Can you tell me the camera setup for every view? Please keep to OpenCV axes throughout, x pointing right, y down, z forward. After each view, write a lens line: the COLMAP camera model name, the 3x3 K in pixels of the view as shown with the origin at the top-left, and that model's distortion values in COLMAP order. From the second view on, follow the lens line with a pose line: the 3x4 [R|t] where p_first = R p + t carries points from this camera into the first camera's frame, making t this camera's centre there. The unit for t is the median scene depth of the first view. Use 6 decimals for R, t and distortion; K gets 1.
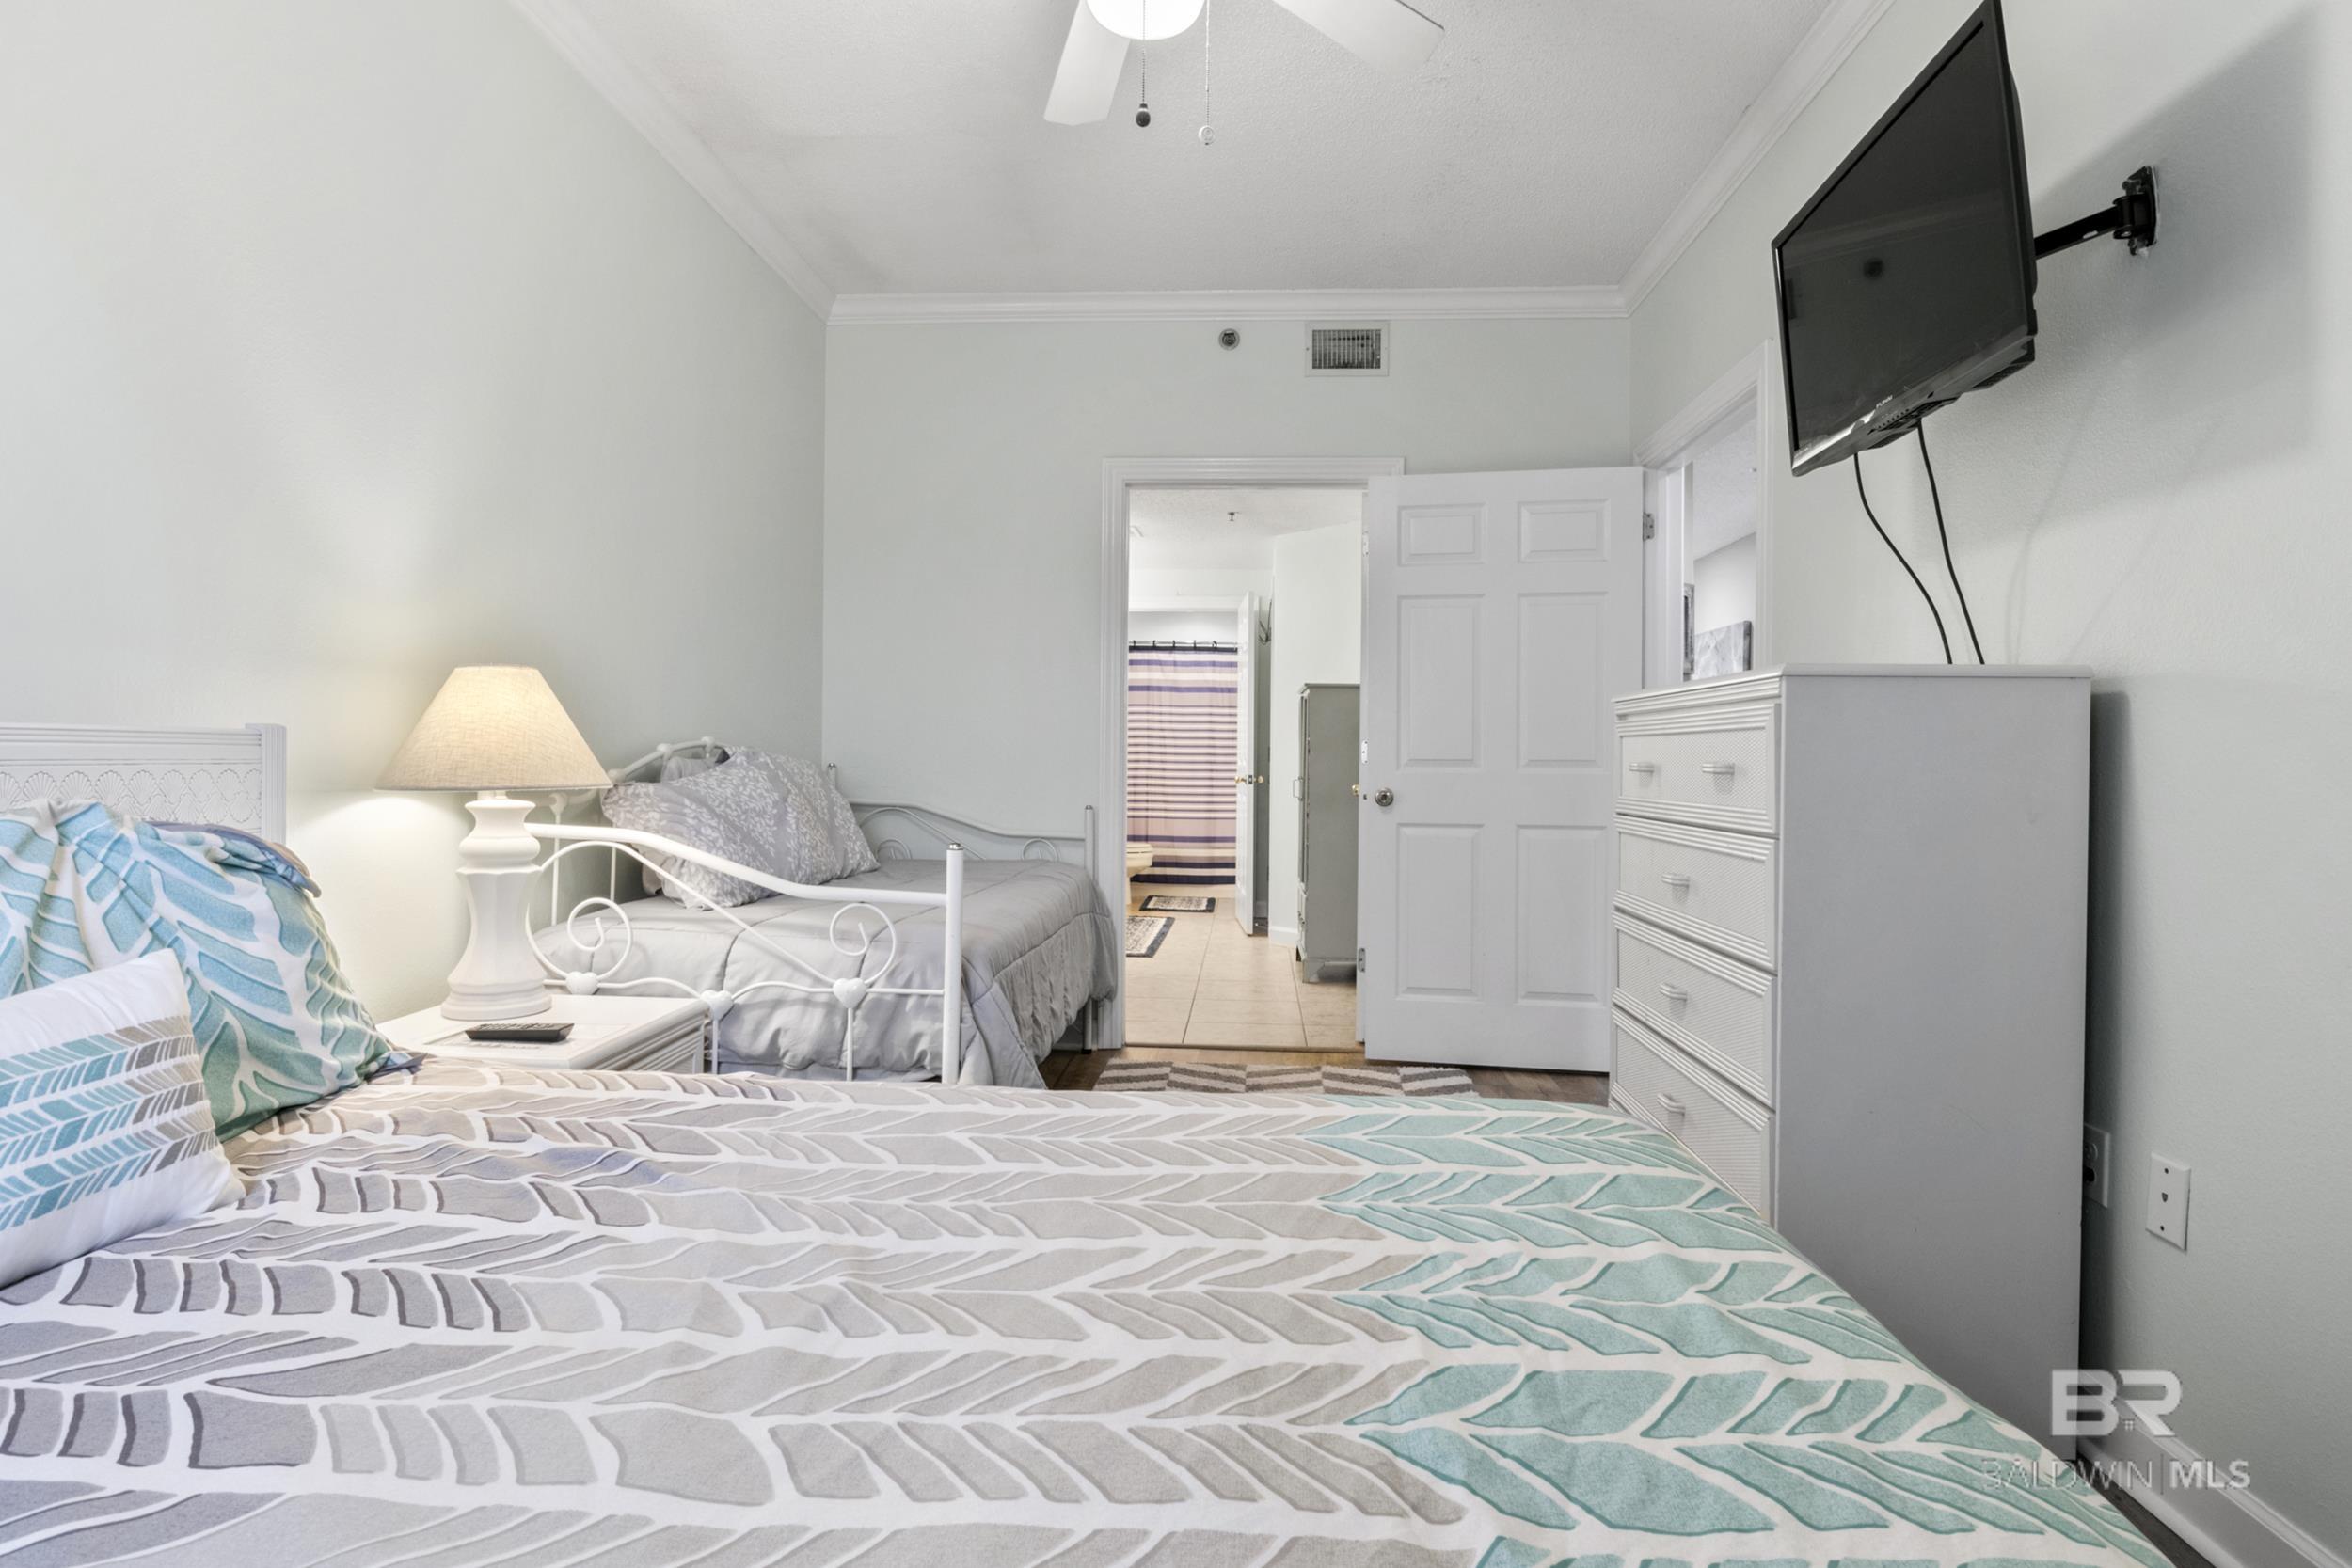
lens RADIAL K [[1187.8, 0, 1178.7], [0, 1187.8, 772.8], [0, 0, 1]] dist [-0.002366, -0.000995]
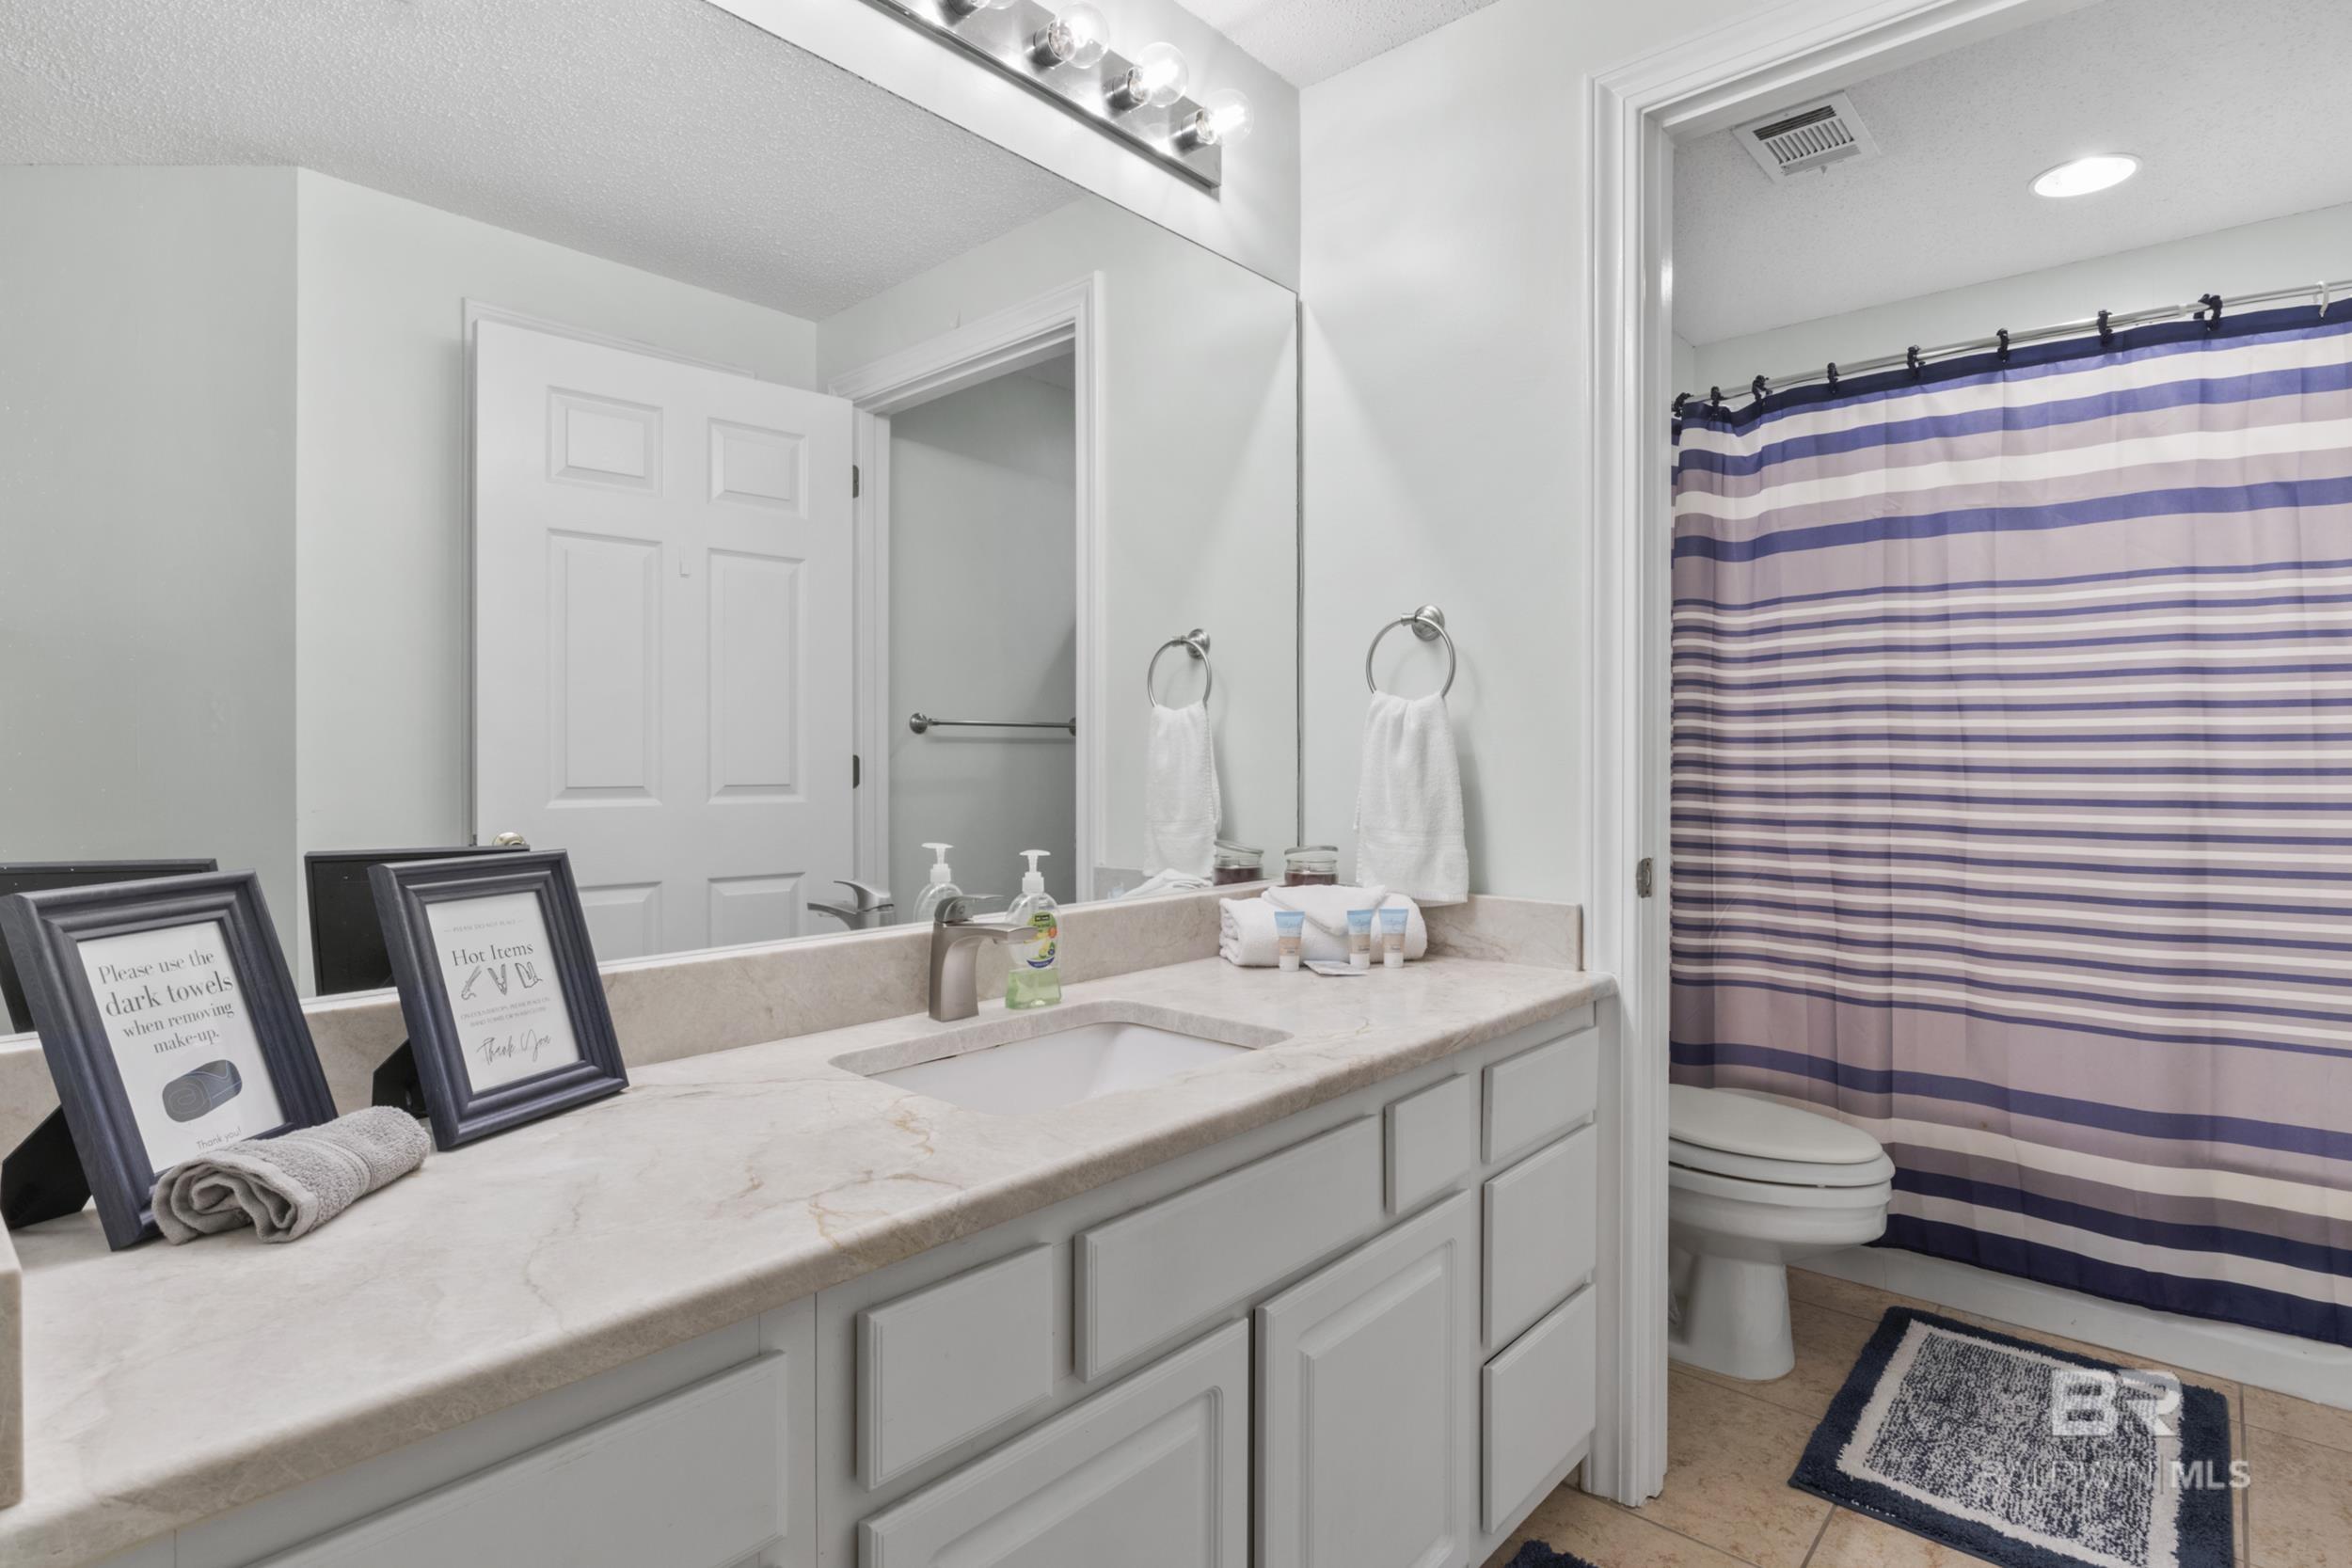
lens RADIAL K [[1187.8, 0, 1176.0], [0, 1187.8, 772.9], [0, 0, 1]] dist [-0.002366, -0.000995]
pose [[0.785081, -0.008847, -0.619330, 0.013775], [0.004055, 0.999950, -0.009143, -0.013248], [0.619380, 0.004666, 0.785078, 0.686181]]
